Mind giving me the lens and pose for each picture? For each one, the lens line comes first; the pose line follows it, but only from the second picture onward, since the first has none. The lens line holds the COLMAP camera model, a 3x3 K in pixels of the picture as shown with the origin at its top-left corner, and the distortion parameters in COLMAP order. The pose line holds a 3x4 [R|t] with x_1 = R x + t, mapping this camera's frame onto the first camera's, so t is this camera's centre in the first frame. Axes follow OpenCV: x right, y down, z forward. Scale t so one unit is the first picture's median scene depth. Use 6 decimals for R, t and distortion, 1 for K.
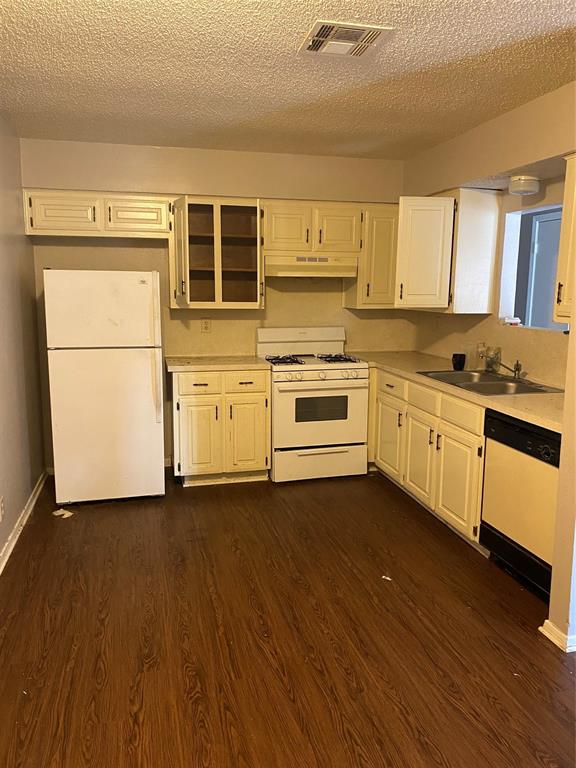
lens RADIAL K [[586.9, 0, 289.6], [0, 586.9, 384.3], [0, 0, 1]] dist [0.047098, -0.062298]
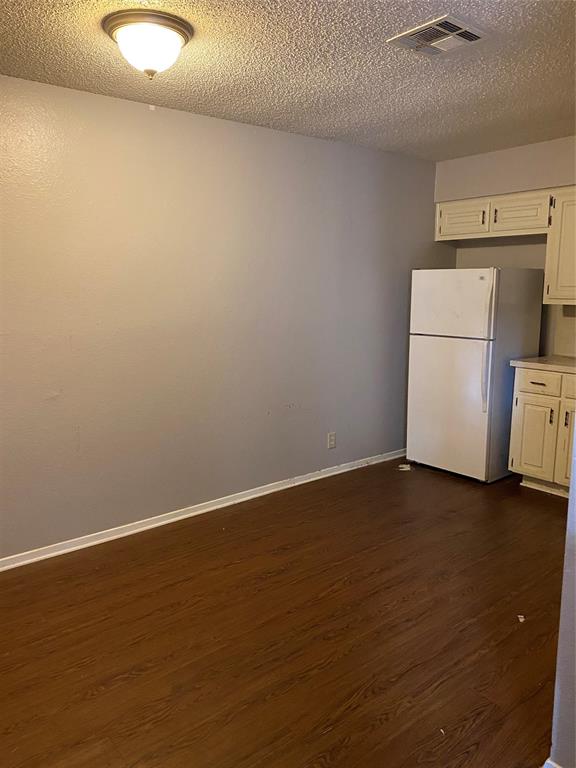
lens RADIAL K [[586.9, 0, 290.7], [0, 586.9, 382.7], [0, 0, 1]] dist [0.047098, -0.062298]
pose [[0.433662, 0.144648, -0.889390, 0.567453], [-0.147307, 0.985133, 0.088393, -0.028483], [0.888953, 0.092681, 0.448523, 0.217468]]
